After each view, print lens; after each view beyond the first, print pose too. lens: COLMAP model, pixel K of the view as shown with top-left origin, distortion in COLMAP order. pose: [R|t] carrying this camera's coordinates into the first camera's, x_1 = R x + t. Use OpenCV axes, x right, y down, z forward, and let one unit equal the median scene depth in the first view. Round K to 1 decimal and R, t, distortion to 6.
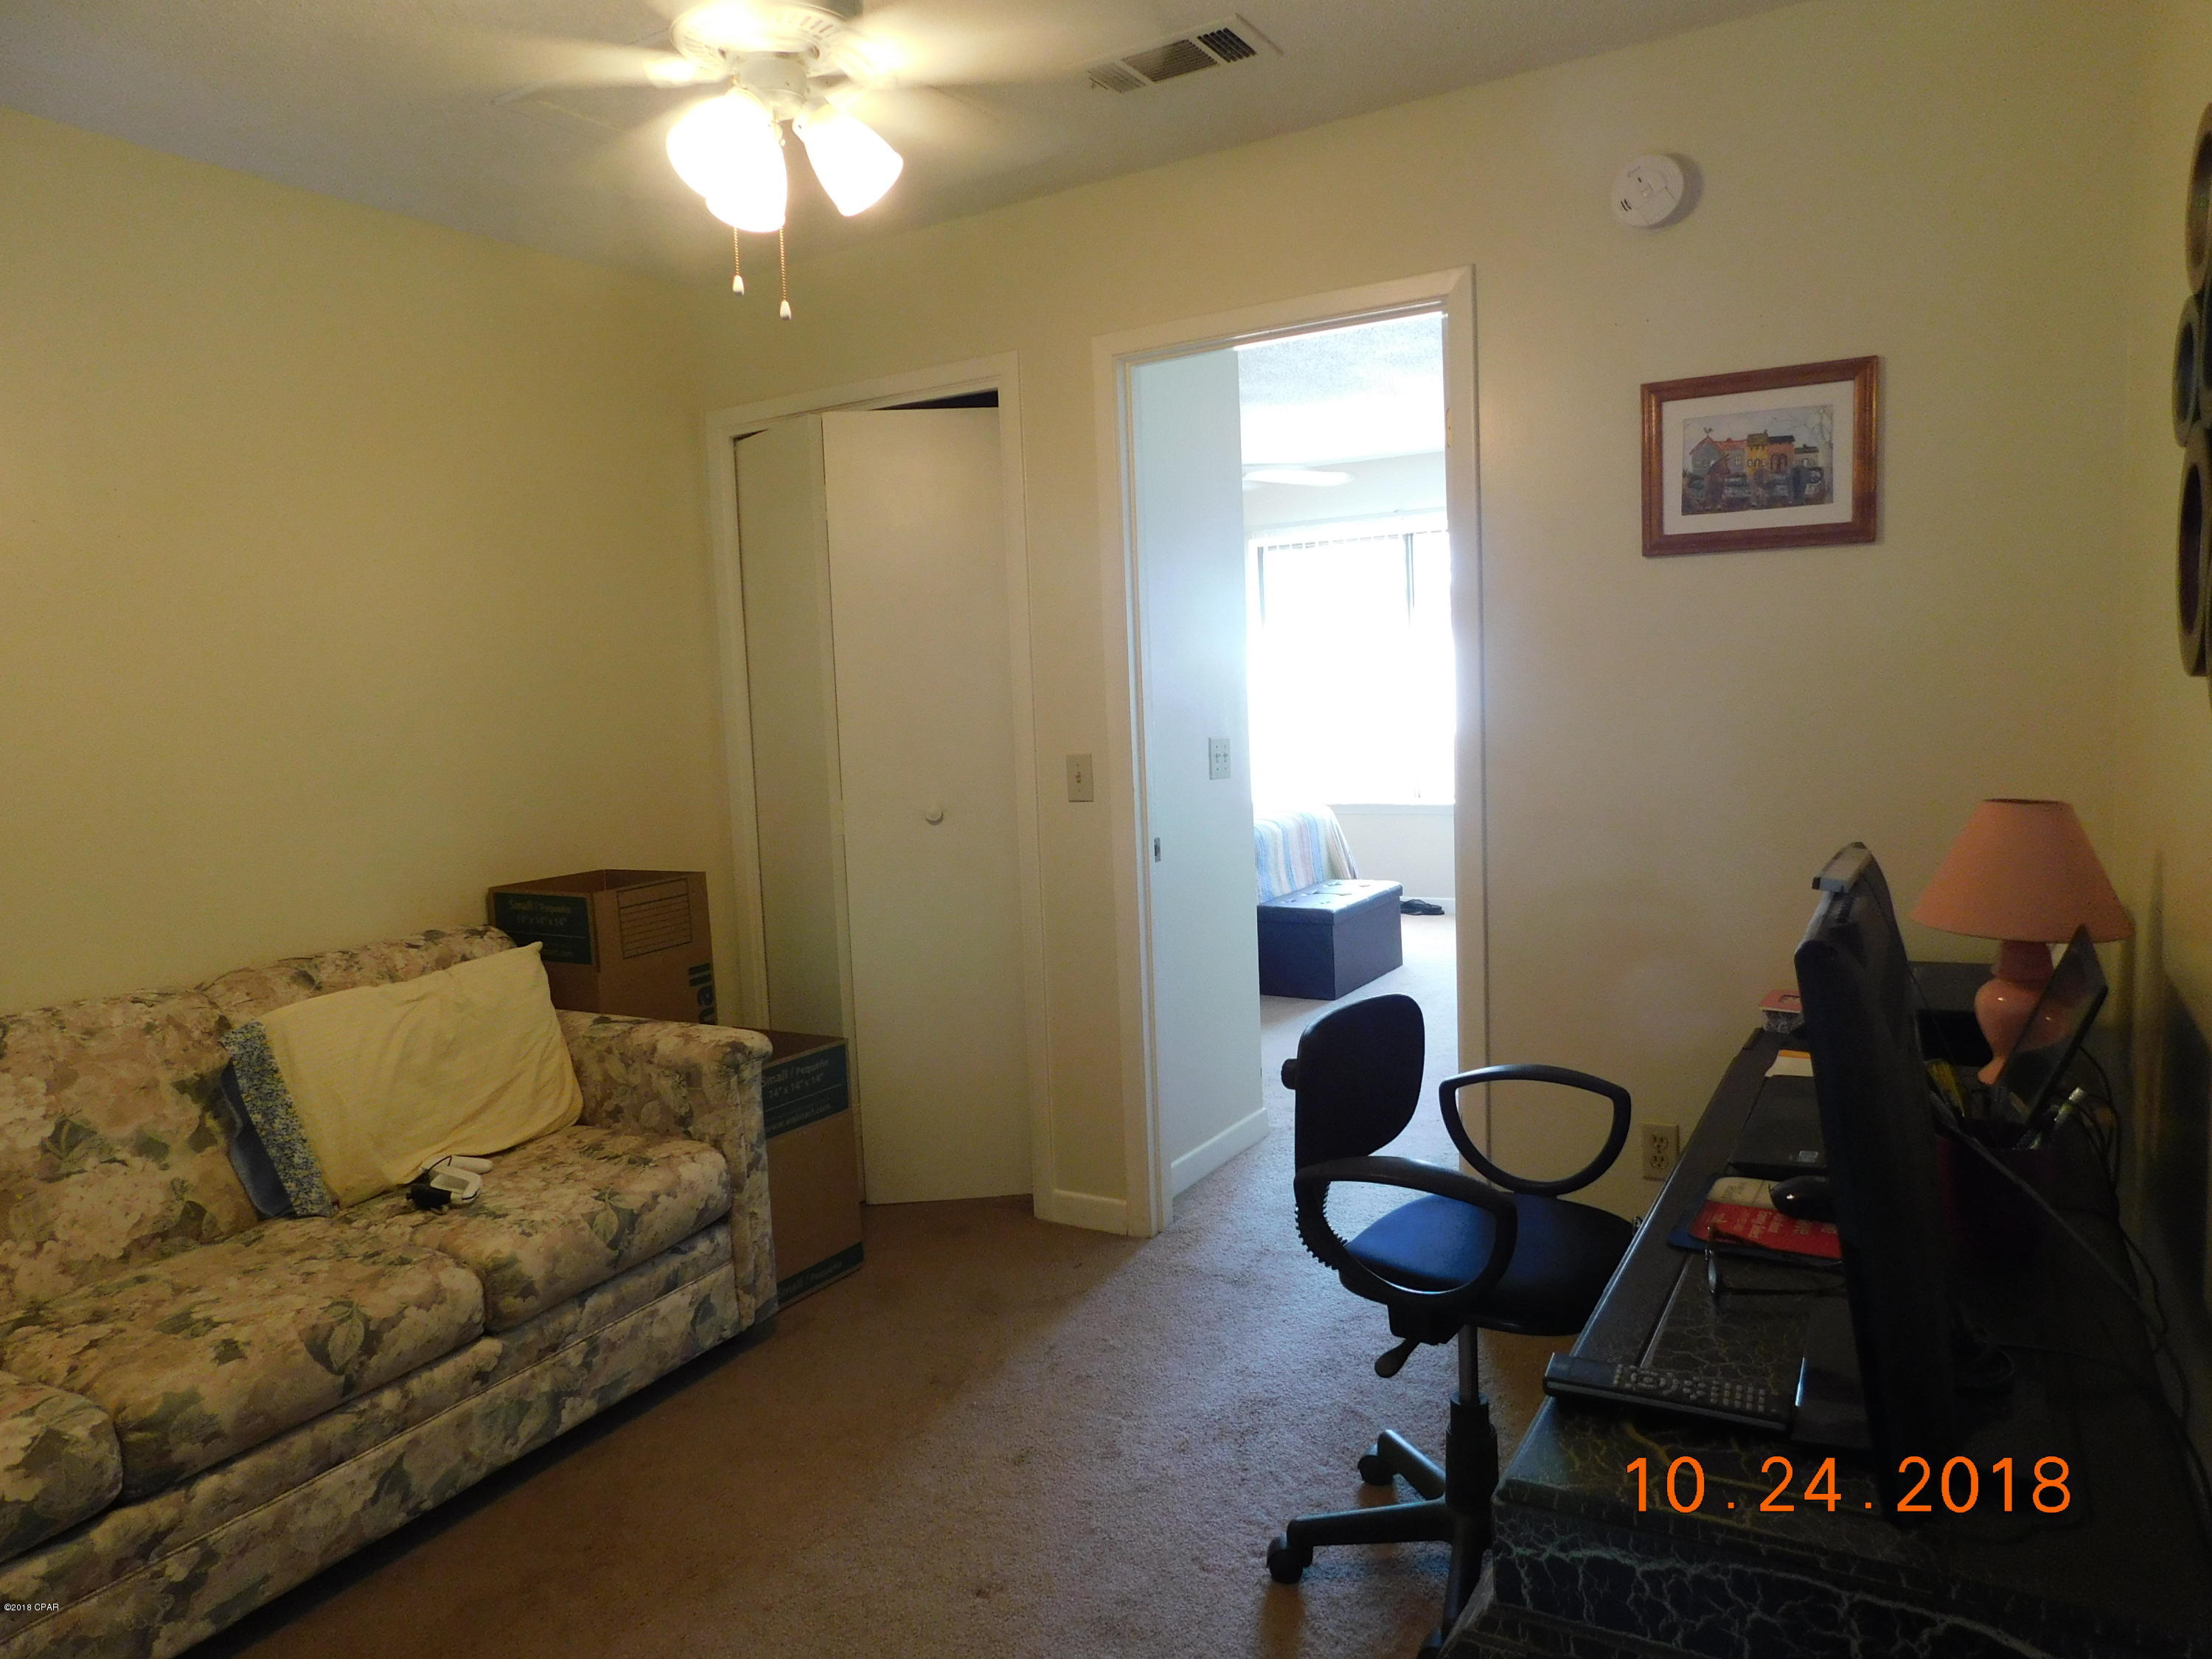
lens RADIAL K [[1450.3, 0, 1105.4], [0, 1450.3, 829.3], [0, 0, 1]] dist [-0.074247, 0.055994]
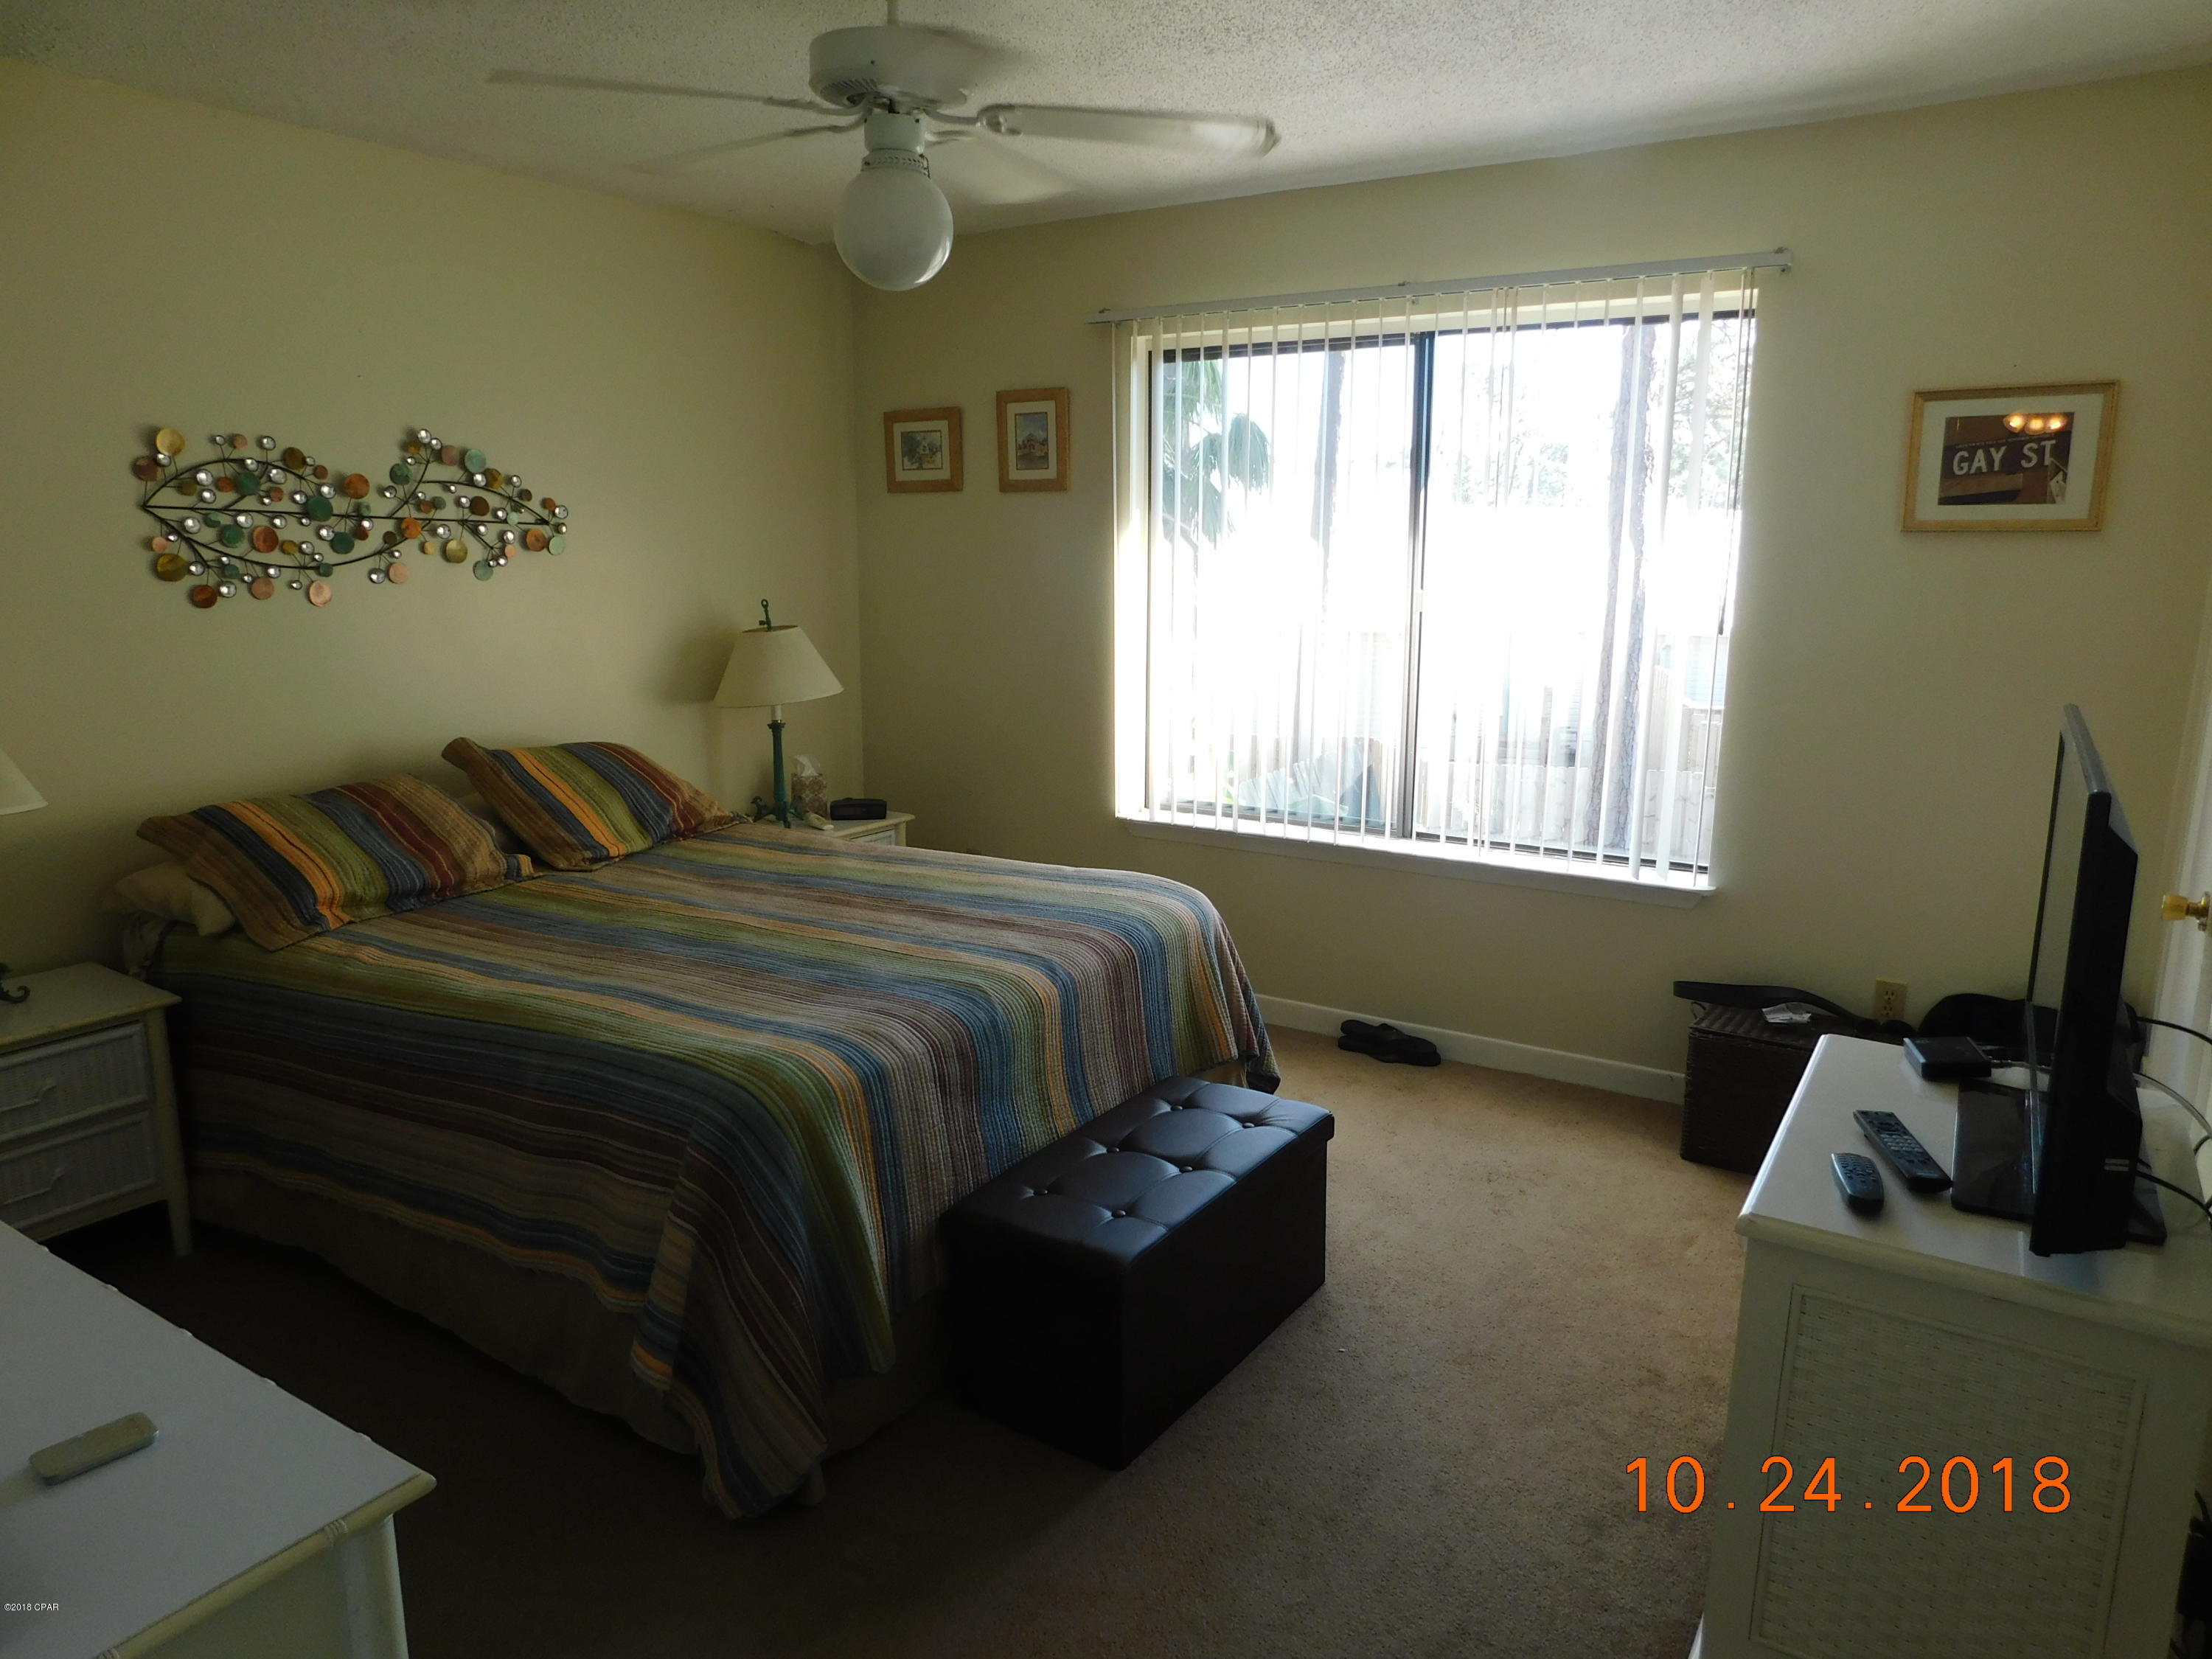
lens RADIAL K [[1450.3, 0, 1119.3], [0, 1450.3, 817.9], [0, 0, 1]] dist [-0.074247, 0.055994]
pose [[0.998317, 0.056884, -0.011261, 0.139040], [-0.055695, 0.994656, 0.086936, -0.087568], [0.016146, -0.086162, 0.996150, 0.564105]]
